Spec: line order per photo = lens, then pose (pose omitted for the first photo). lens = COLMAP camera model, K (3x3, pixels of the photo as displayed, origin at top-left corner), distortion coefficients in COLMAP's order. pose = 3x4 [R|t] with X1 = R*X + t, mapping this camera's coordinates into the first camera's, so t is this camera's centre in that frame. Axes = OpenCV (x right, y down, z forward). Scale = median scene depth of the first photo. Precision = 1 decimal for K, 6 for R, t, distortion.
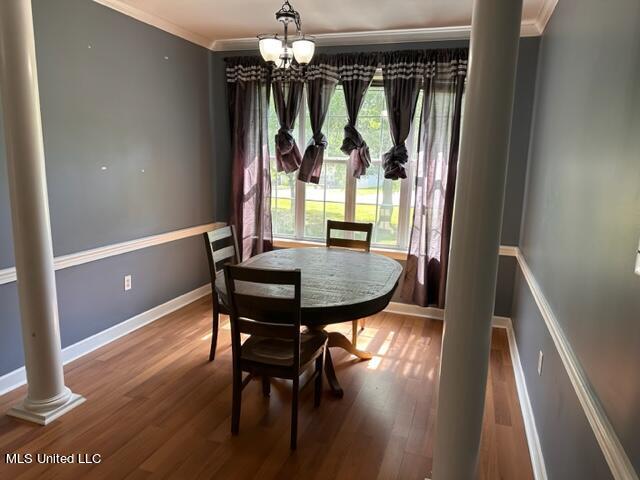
lens RADIAL K [[462.9, 0, 320.0], [0, 462.9, 240.0], [0, 0, 1]] dist [0.070424, -0.000485]
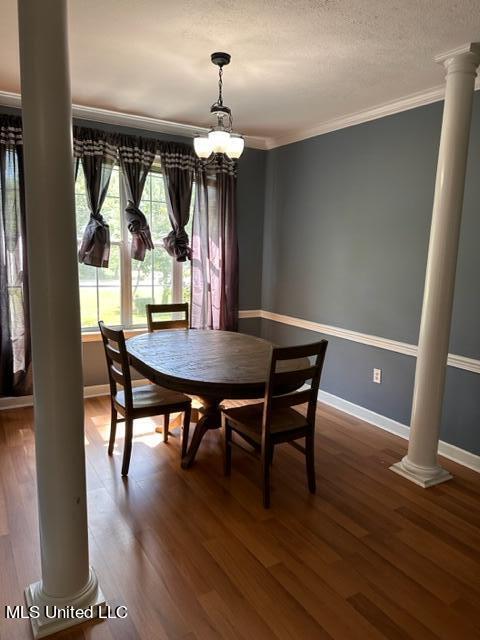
lens RADIAL K [[452.6, 0, 240.0], [0, 452.6, 320.0], [0, 0, 1]] dist [0.012939, 0.001186]
pose [[0.656245, -0.128111, 0.743593, -0.550967], [0.112625, 0.991072, 0.071353, -0.054515], [-0.746095, 0.036921, 0.664815, 0.203768]]
